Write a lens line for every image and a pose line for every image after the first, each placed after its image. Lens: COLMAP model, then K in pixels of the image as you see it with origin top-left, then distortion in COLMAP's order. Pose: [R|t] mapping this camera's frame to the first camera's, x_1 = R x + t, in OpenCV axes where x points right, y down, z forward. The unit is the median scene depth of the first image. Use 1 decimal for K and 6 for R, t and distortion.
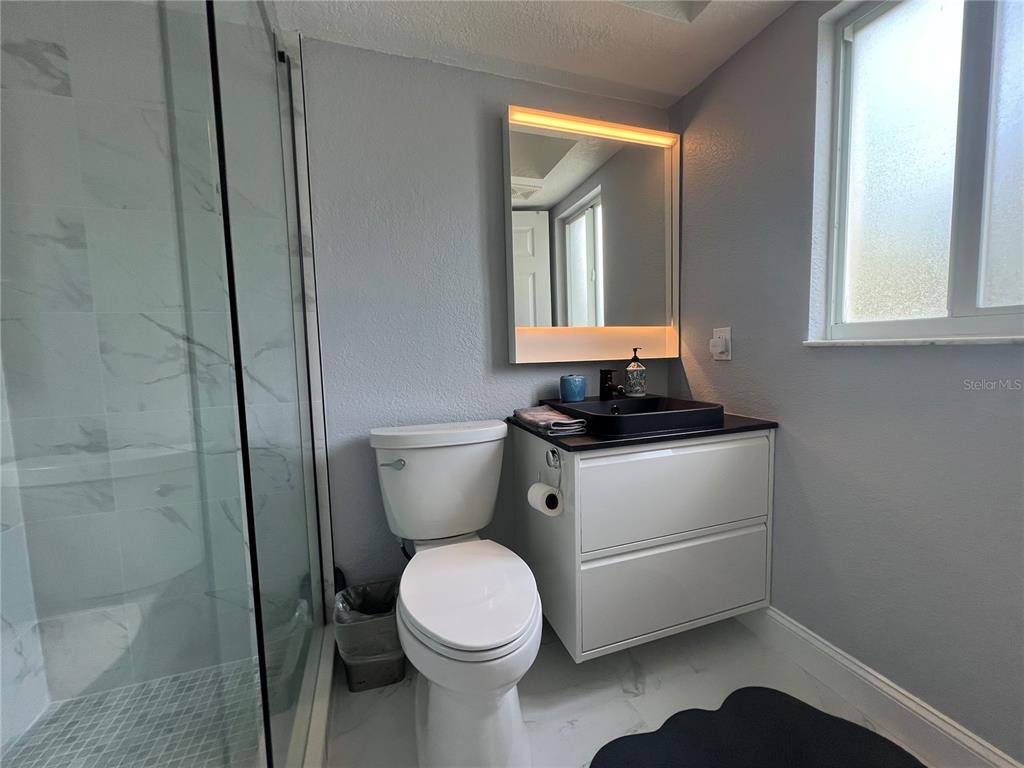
lens RADIAL K [[409.8, 0, 510.8], [0, 409.8, 382.4], [0, 0, 1]] dist [-0.002502, 0.000375]
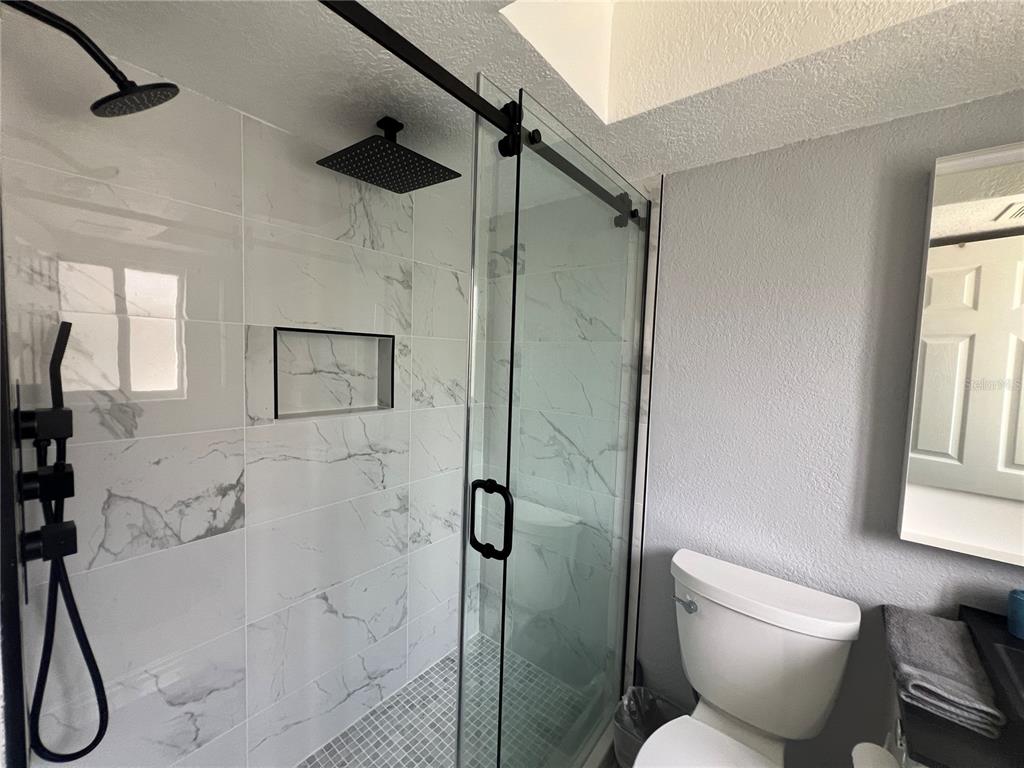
lens RADIAL K [[409.8, 0, 510.8], [0, 409.8, 382.4], [0, 0, 1]] dist [-0.002502, 0.000375]
pose [[0.536220, 0.097244, -0.838458, 0.233168], [-0.113296, 0.992645, 0.042670, -0.289540], [0.836440, 0.072113, 0.543294, 0.099243]]
